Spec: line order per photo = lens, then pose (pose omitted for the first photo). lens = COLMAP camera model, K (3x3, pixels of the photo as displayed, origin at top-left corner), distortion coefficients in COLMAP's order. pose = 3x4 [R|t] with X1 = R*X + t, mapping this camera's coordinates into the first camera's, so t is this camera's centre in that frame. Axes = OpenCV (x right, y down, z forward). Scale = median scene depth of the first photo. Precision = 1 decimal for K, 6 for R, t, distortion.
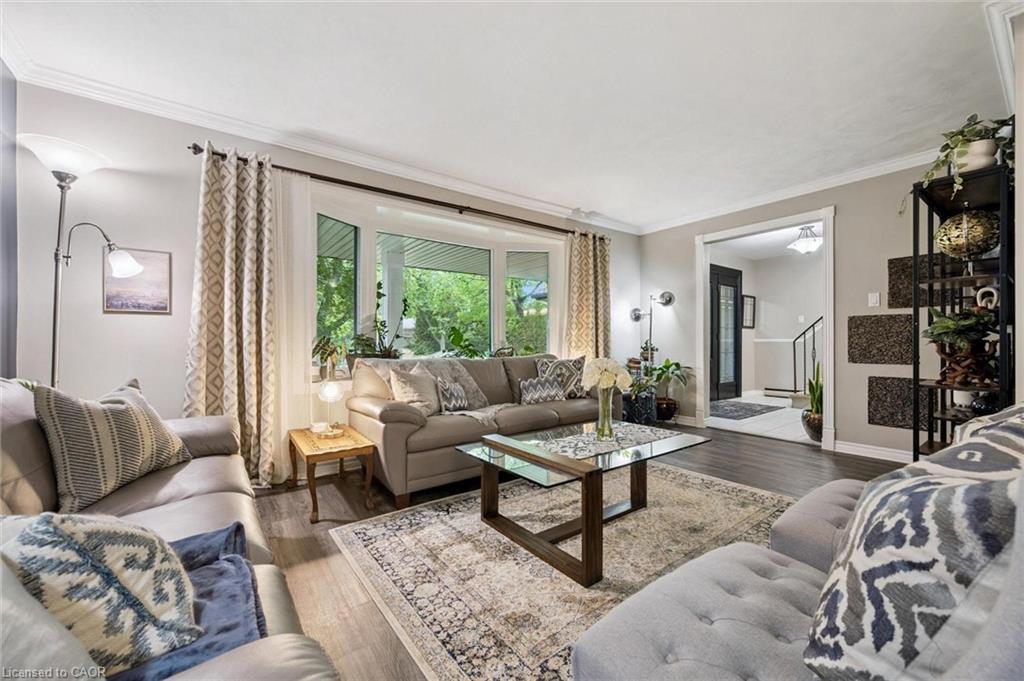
lens RADIAL K [[410.2, 0, 514.5], [0, 410.2, 339.5], [0, 0, 1]] dist [-0.001362, 0.000122]
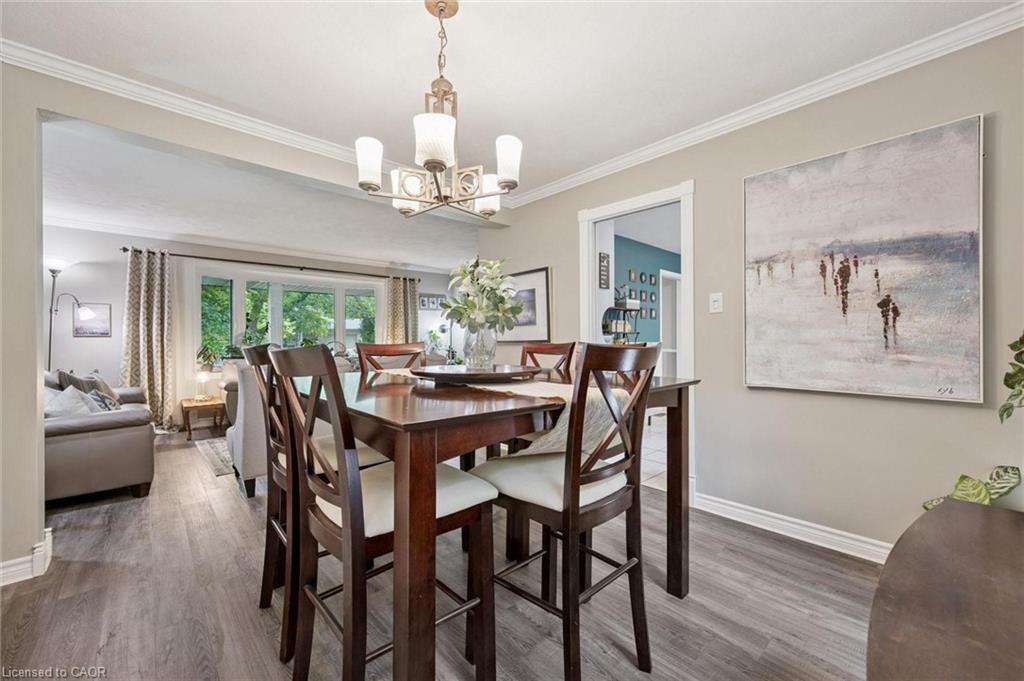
lens RADIAL K [[410.2, 0, 513.4], [0, 410.2, 340.7], [0, 0, 1]] dist [-0.001362, 0.000122]
pose [[0.995262, -0.005191, 0.097089, 0.782132], [0.004713, 0.999976, 0.005147, -0.043508], [-0.097113, -0.004665, 0.995262, -1.004932]]
